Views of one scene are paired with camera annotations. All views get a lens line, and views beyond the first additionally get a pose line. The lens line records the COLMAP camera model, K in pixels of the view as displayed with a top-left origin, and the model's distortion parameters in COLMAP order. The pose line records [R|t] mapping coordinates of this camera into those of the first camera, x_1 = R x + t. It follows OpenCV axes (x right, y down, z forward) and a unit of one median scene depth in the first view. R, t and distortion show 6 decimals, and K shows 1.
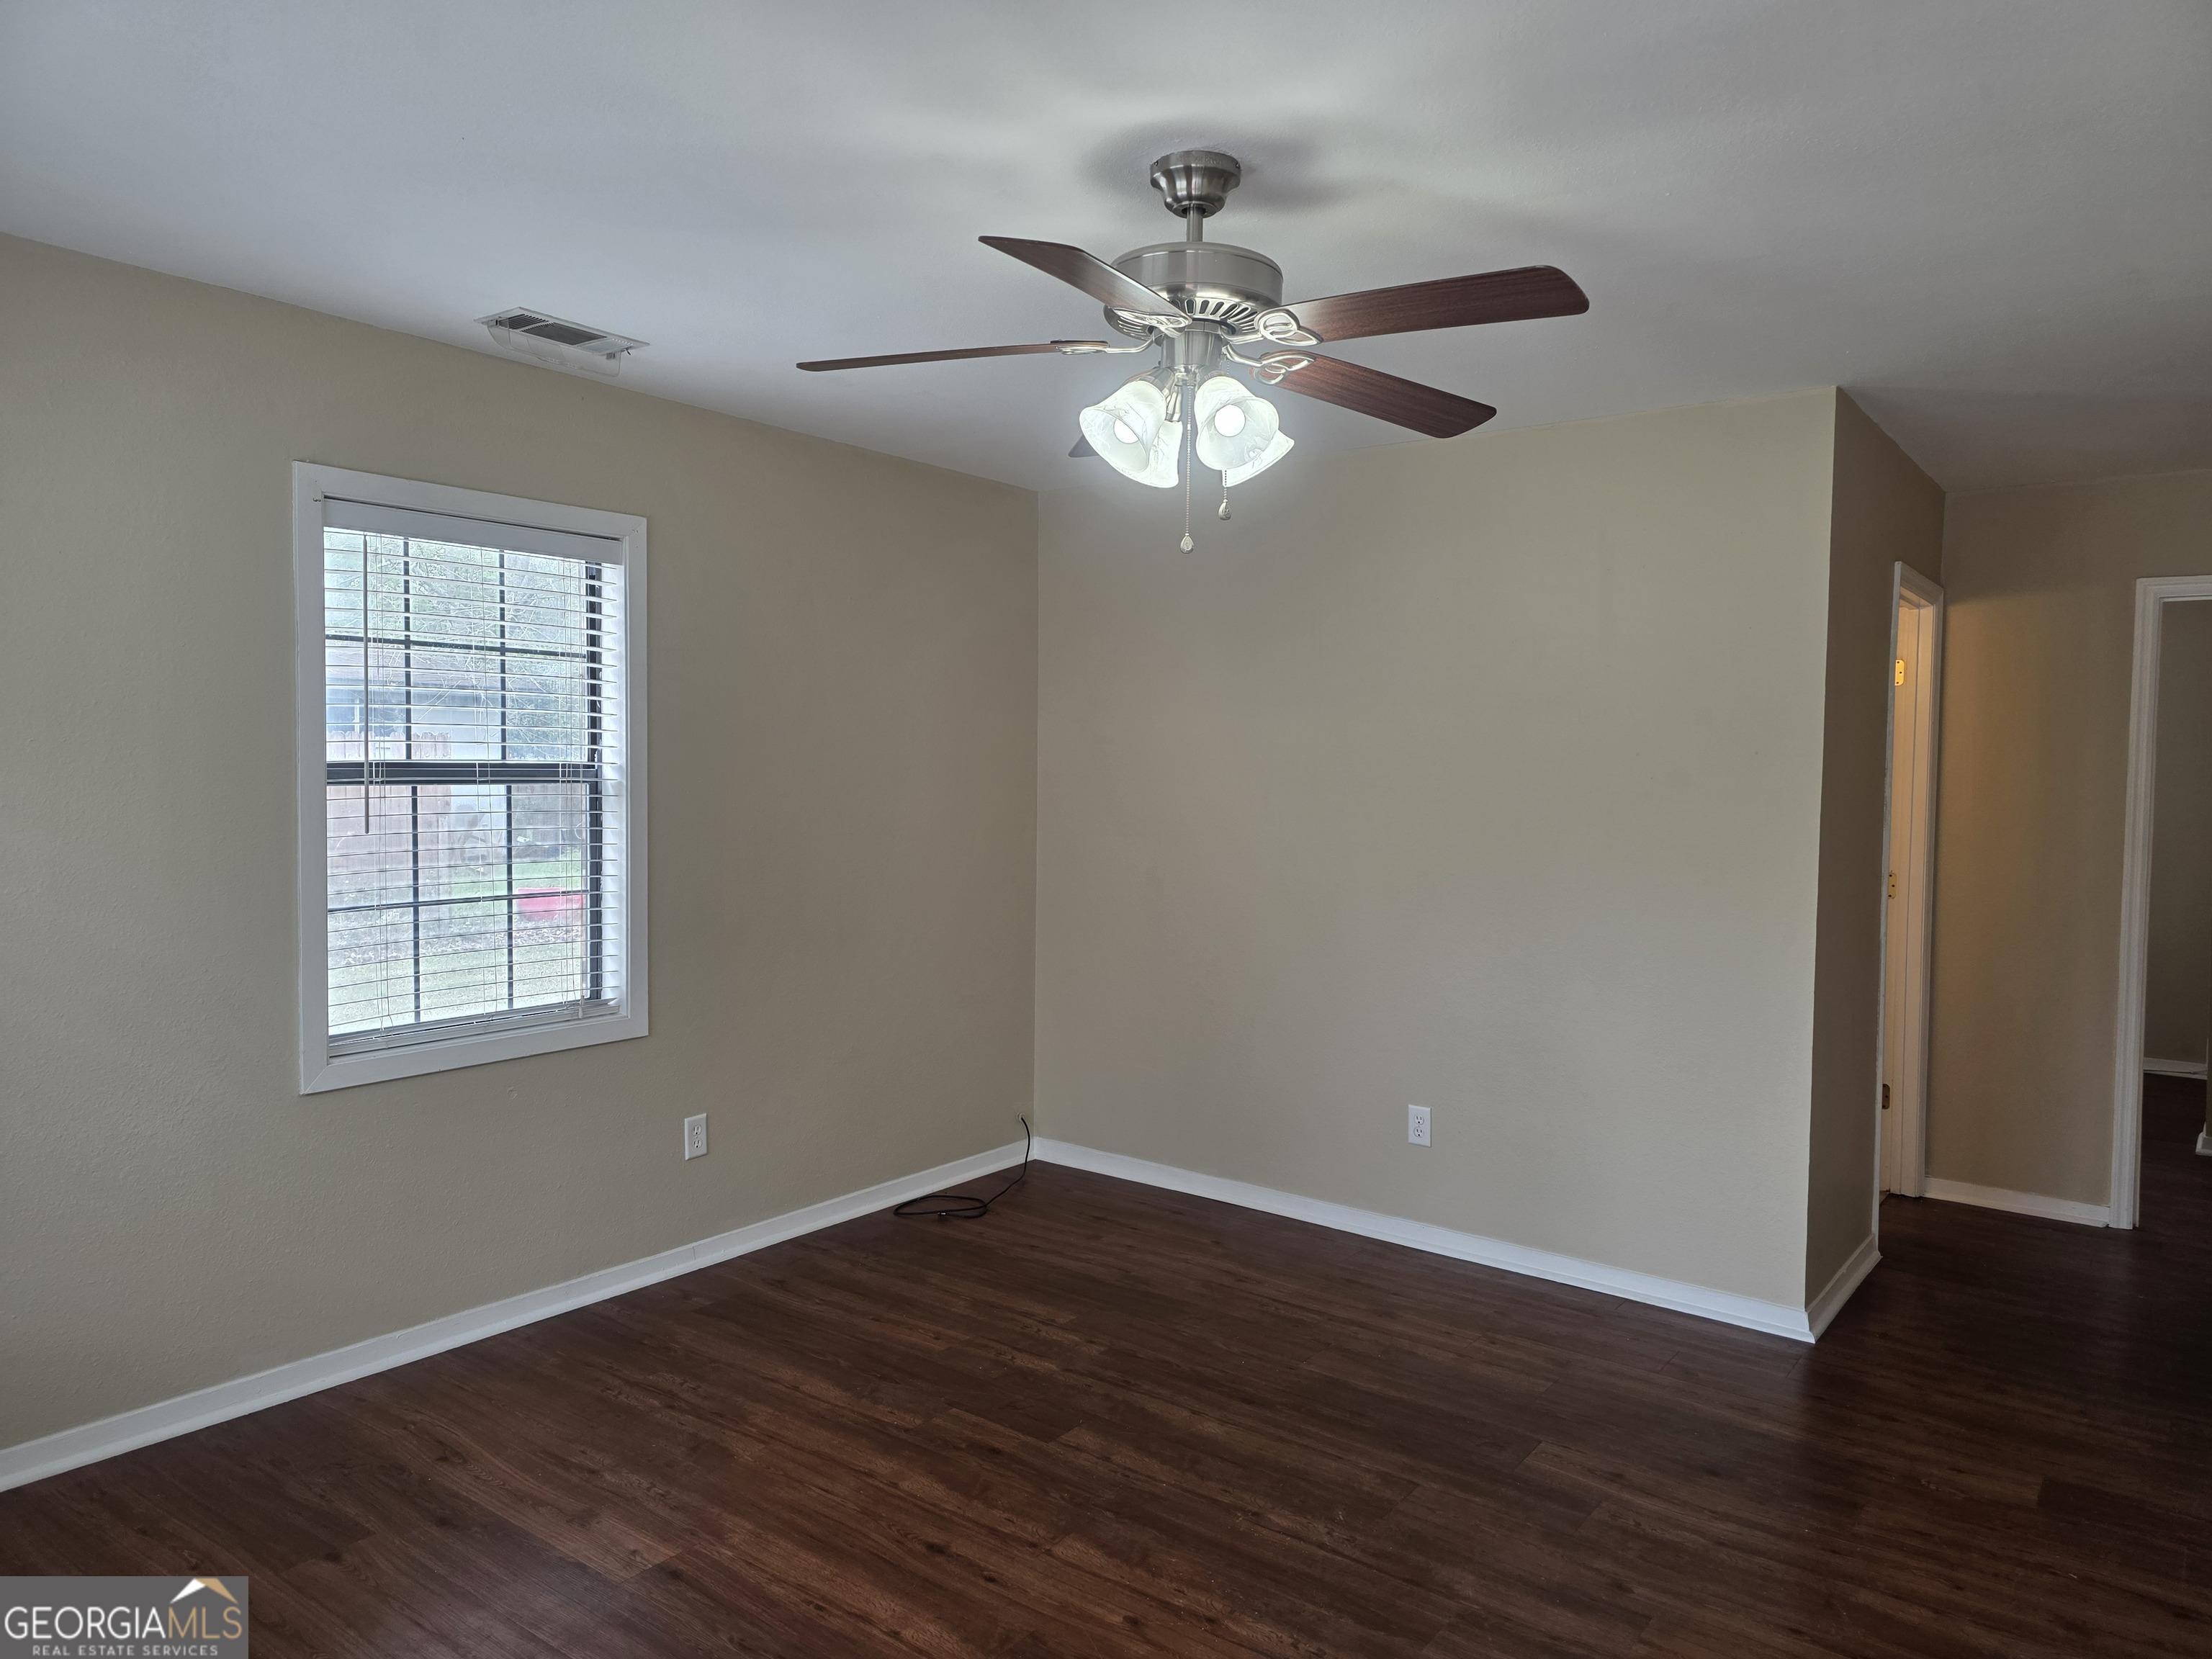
lens RADIAL K [[1487.1, 0, 1097.8], [0, 1487.1, 827.6], [0, 0, 1]] dist [0.023031, -0.024943]
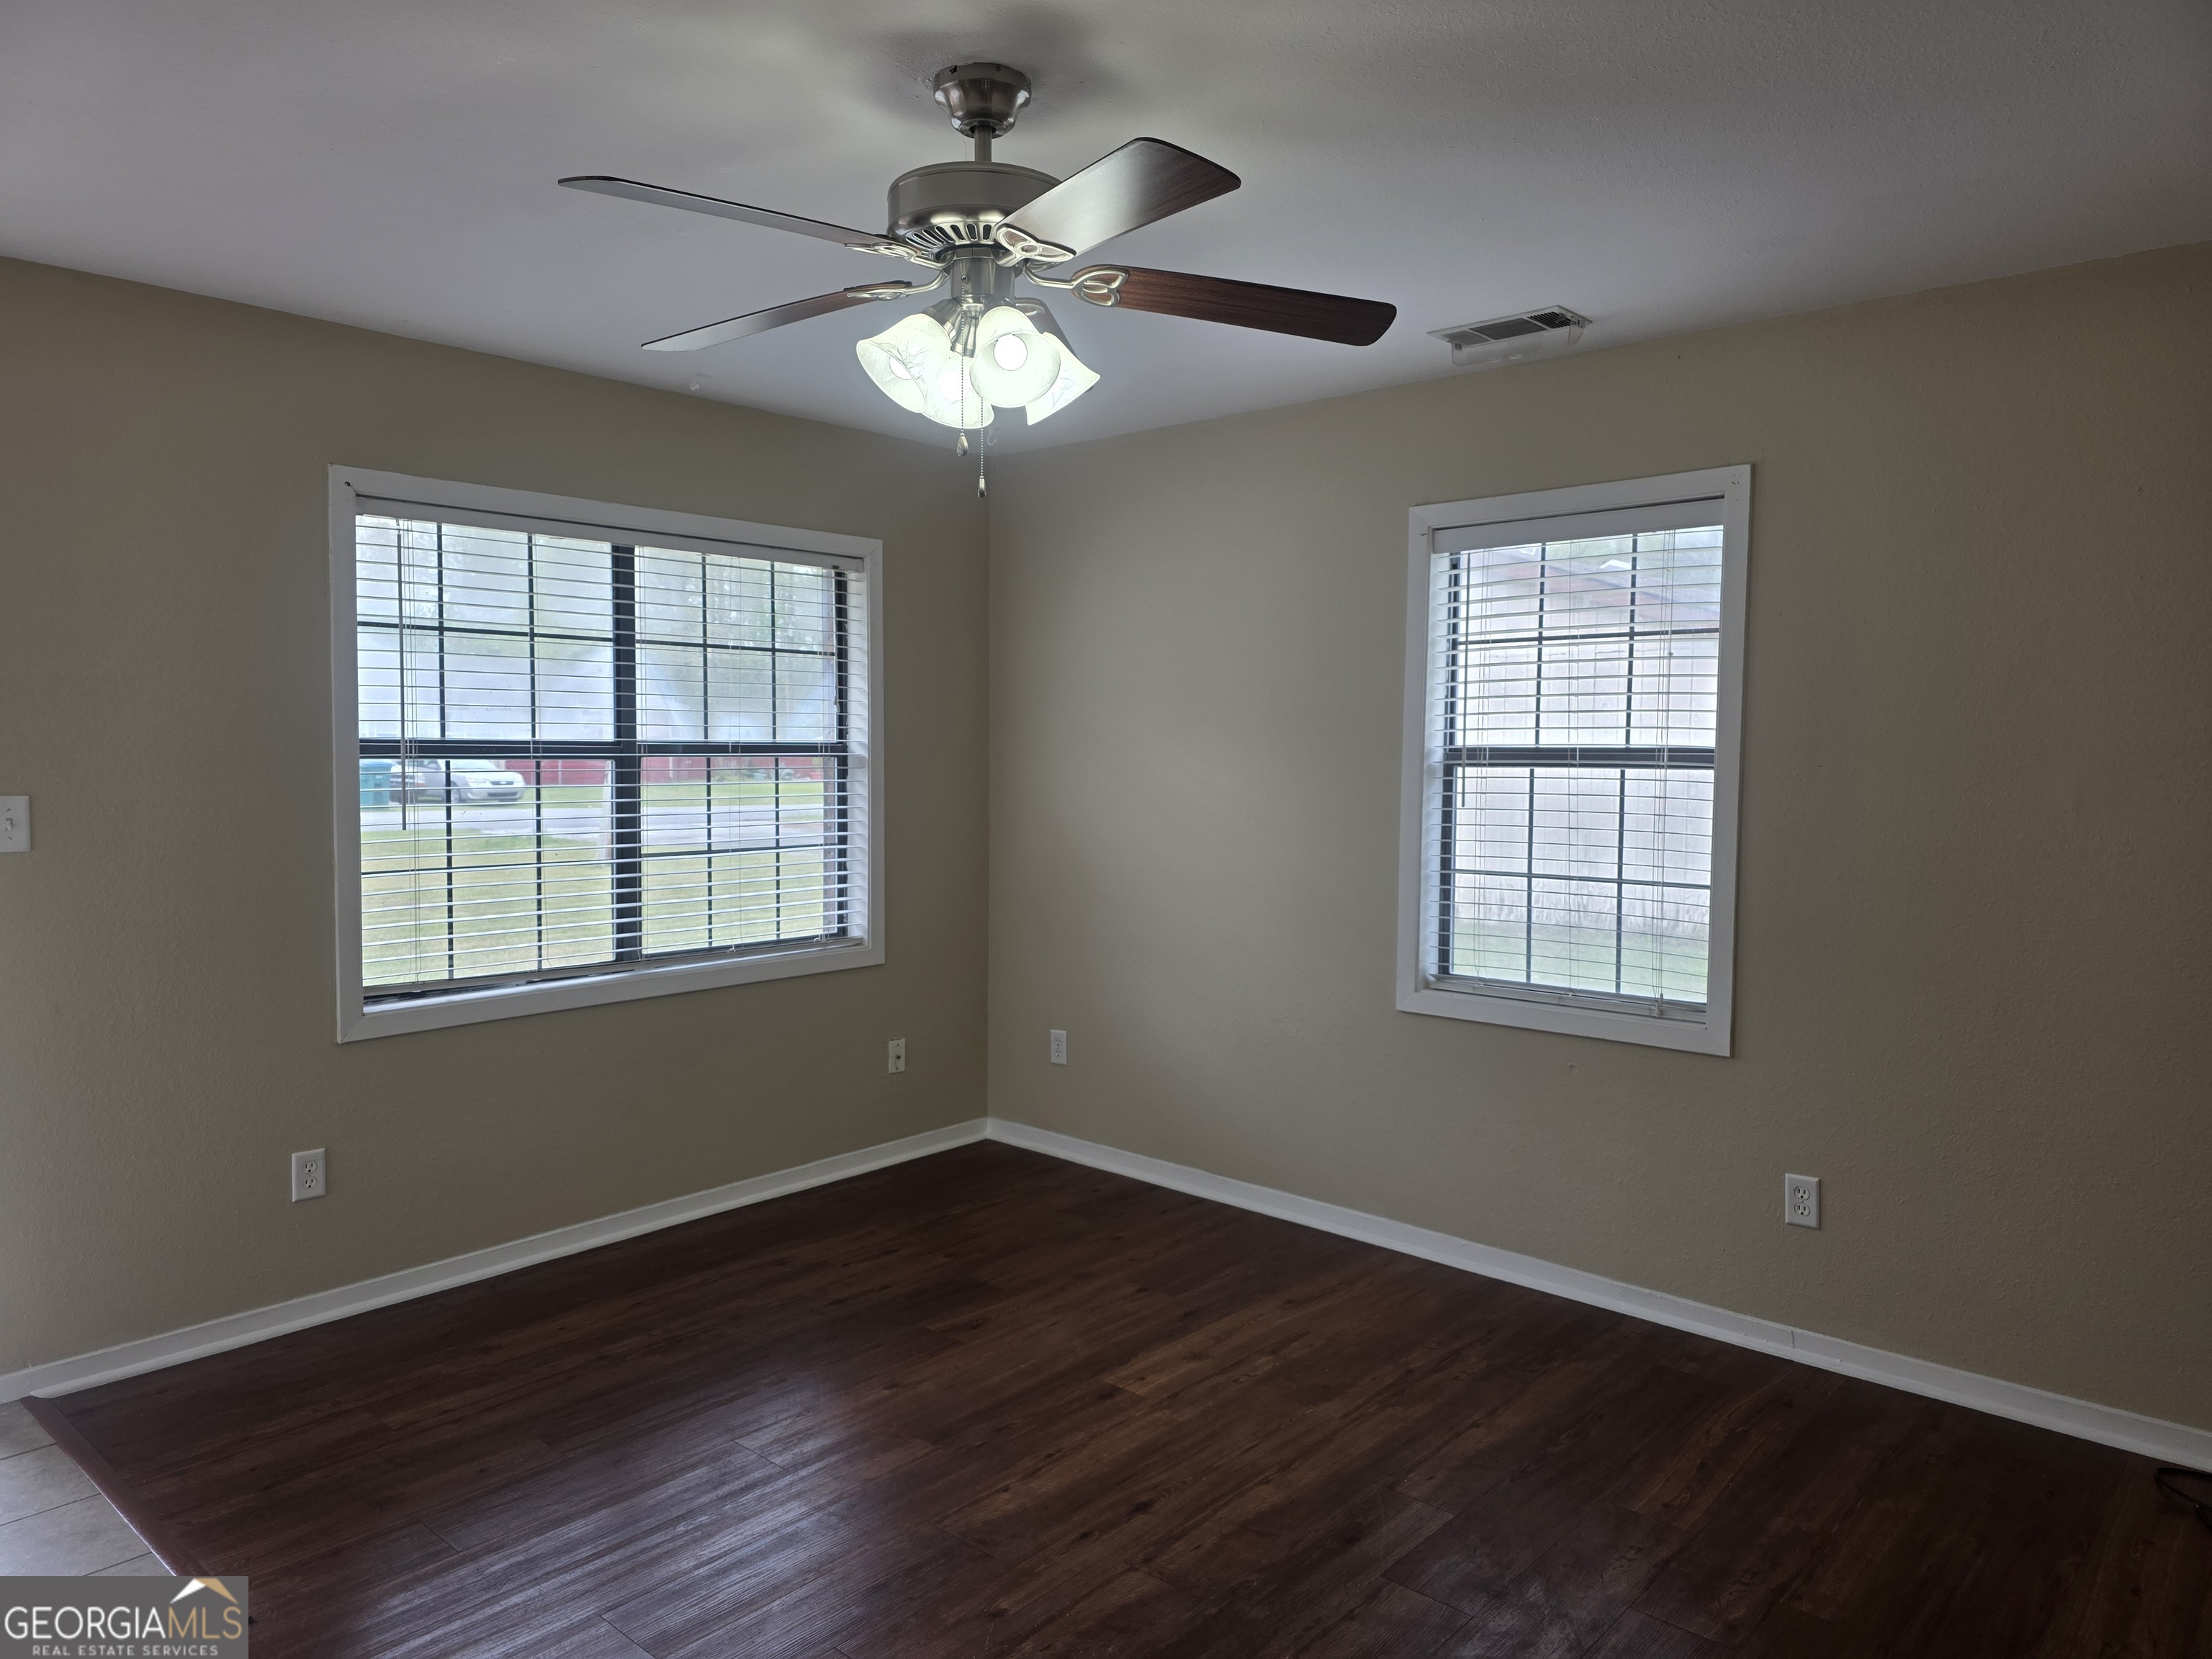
lens RADIAL K [[1487.1, 0, 1083.2], [0, 1487.1, 822.5], [0, 0, 1]] dist [0.023031, -0.024943]
pose [[-0.109017, 0.041371, -0.993179, 0.772160], [-0.046463, 0.997829, 0.046665, -0.027256], [0.992953, 0.051233, -0.106858, 0.902860]]
